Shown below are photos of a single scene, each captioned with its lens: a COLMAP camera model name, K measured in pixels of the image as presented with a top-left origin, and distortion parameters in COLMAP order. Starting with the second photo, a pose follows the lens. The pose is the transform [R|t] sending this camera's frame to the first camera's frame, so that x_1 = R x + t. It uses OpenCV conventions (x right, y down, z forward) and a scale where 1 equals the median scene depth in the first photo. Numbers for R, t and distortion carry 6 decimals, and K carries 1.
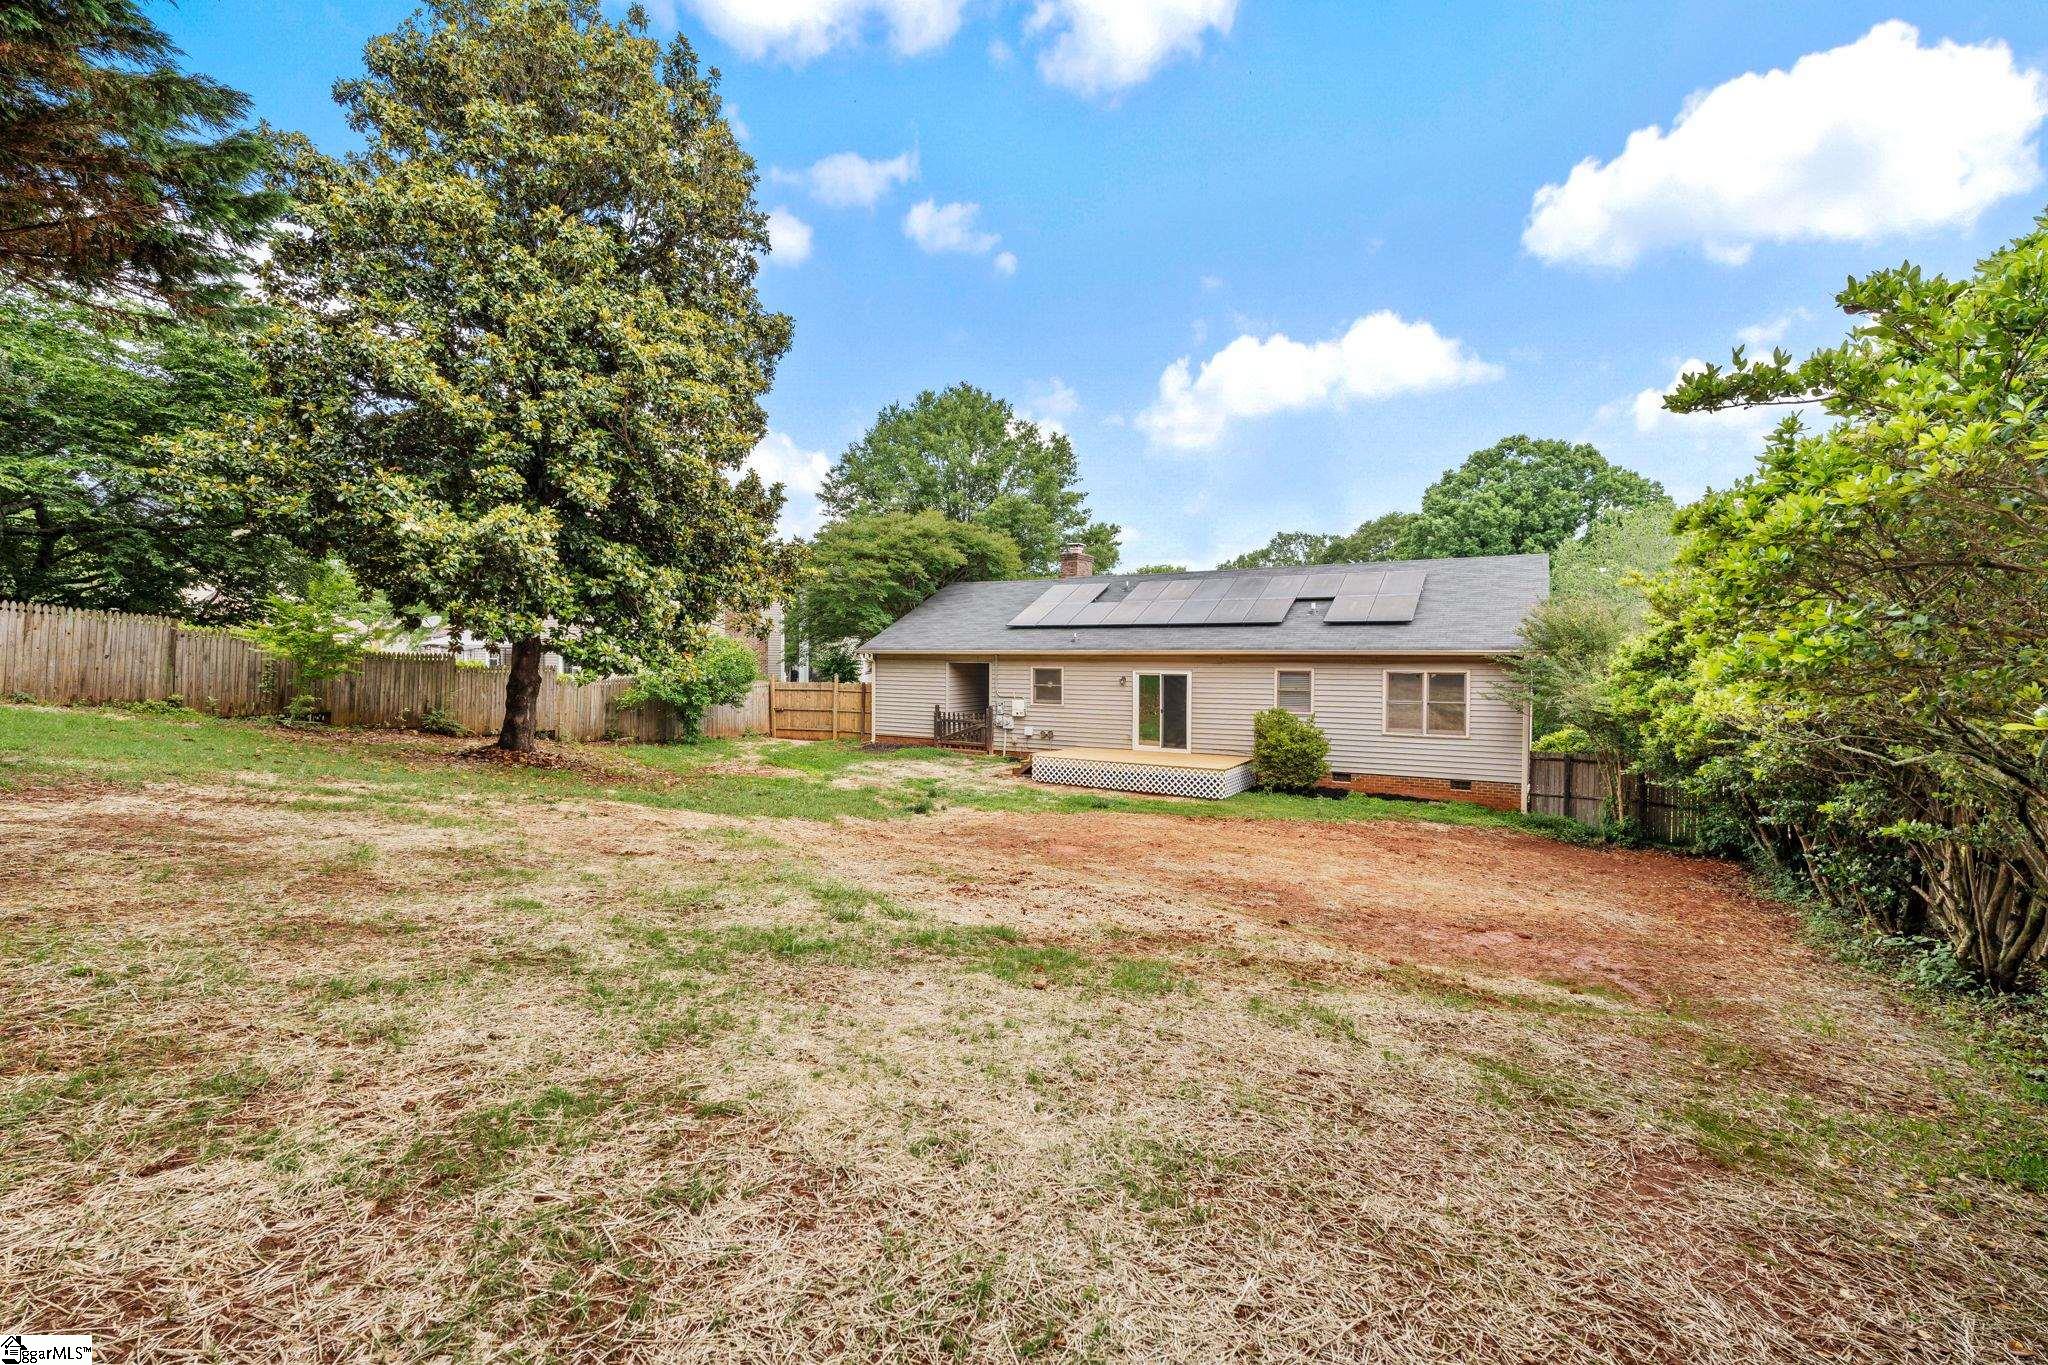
lens RADIAL K [[886.5, 0, 1017.2], [0, 886.5, 675.9], [0, 0, 1]] dist [0.001336, -0.000374]
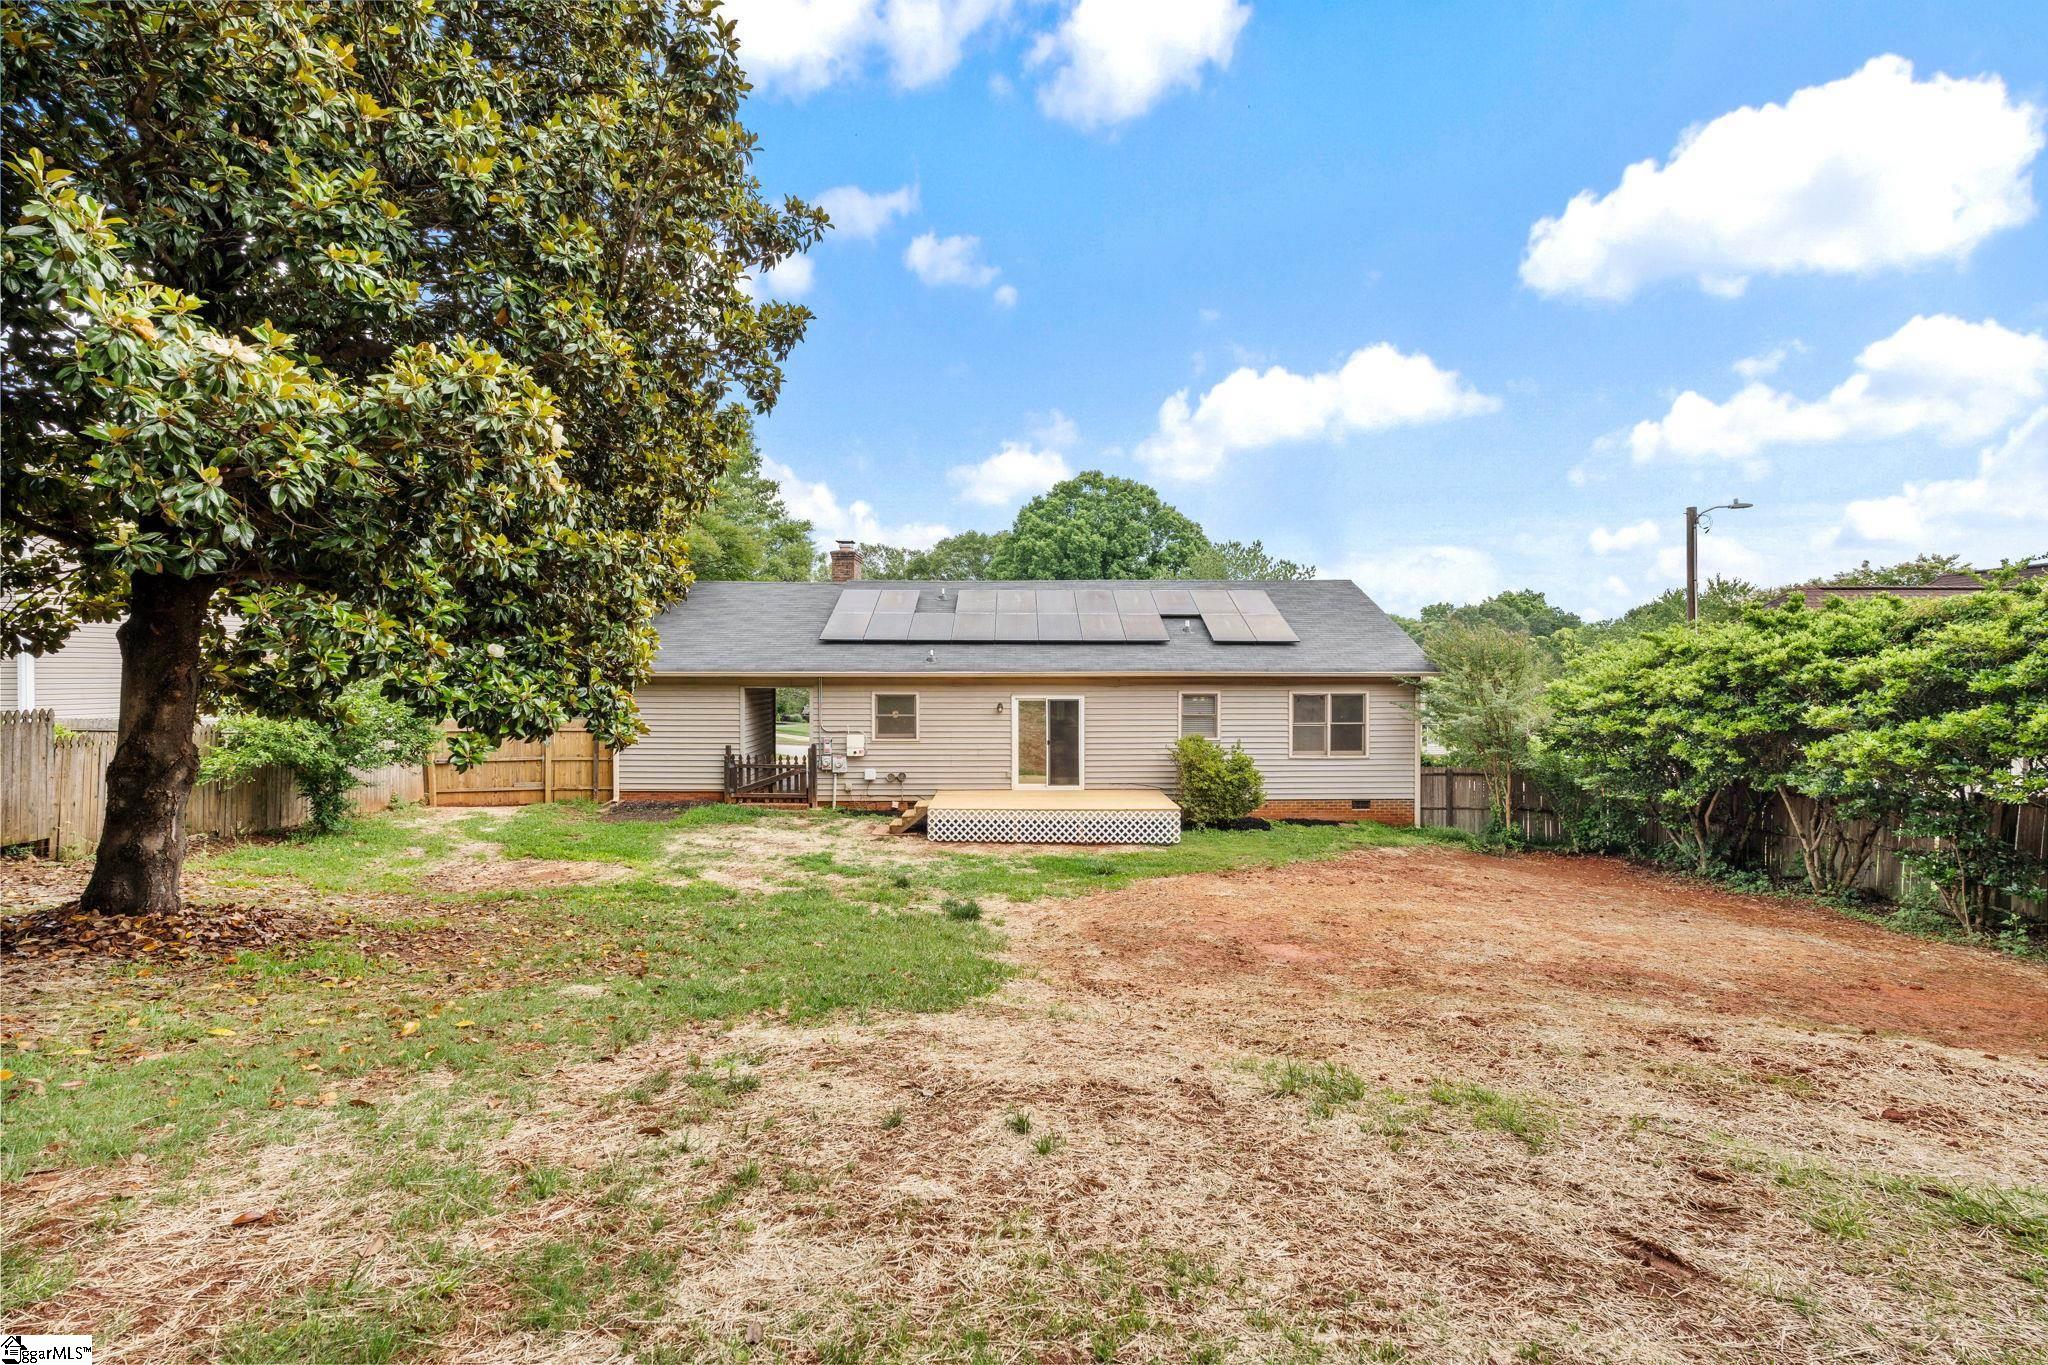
lens RADIAL K [[886.5, 0, 1023.5], [0, 886.5, 692.4], [0, 0, 1]] dist [0.001336, -0.000374]
pose [[0.858284, -0.018399, 0.512845, -0.289322], [0.014766, 0.999829, 0.011159, -0.018295], [-0.512962, -0.002005, 0.858409, 0.270269]]
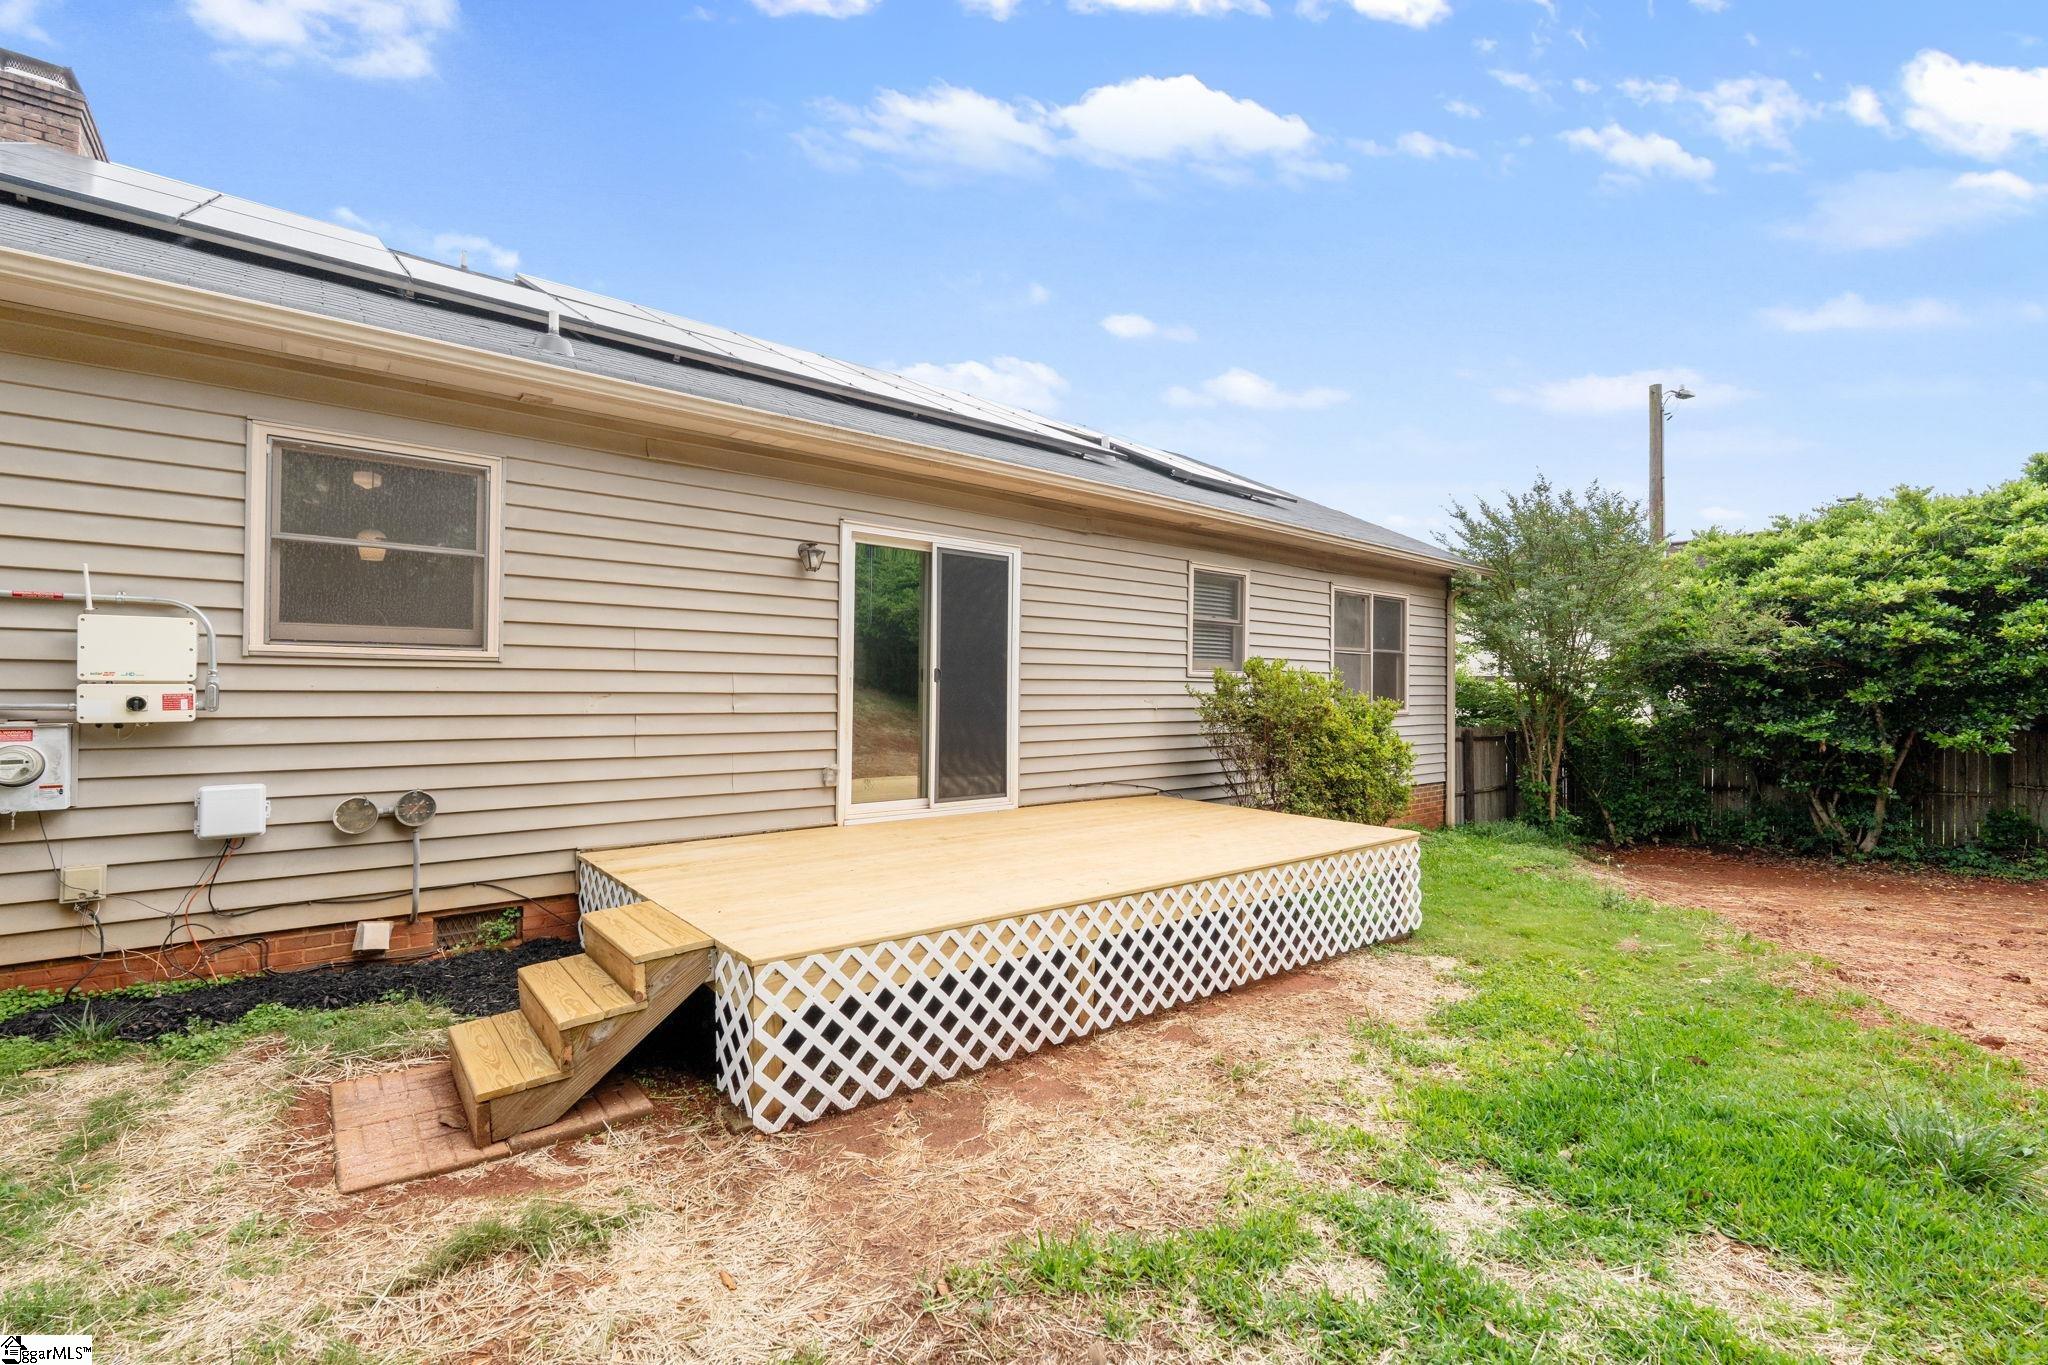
lens RADIAL K [[886.5, 0, 1025.0], [0, 886.5, 690.0], [0, 0, 1]] dist [0.001336, -0.000374]
pose [[0.333799, -0.012182, 0.942566, -0.098460], [-0.003680, 0.999892, 0.014226, 0.039364], [-0.942637, -0.008218, 0.333718, 0.856369]]
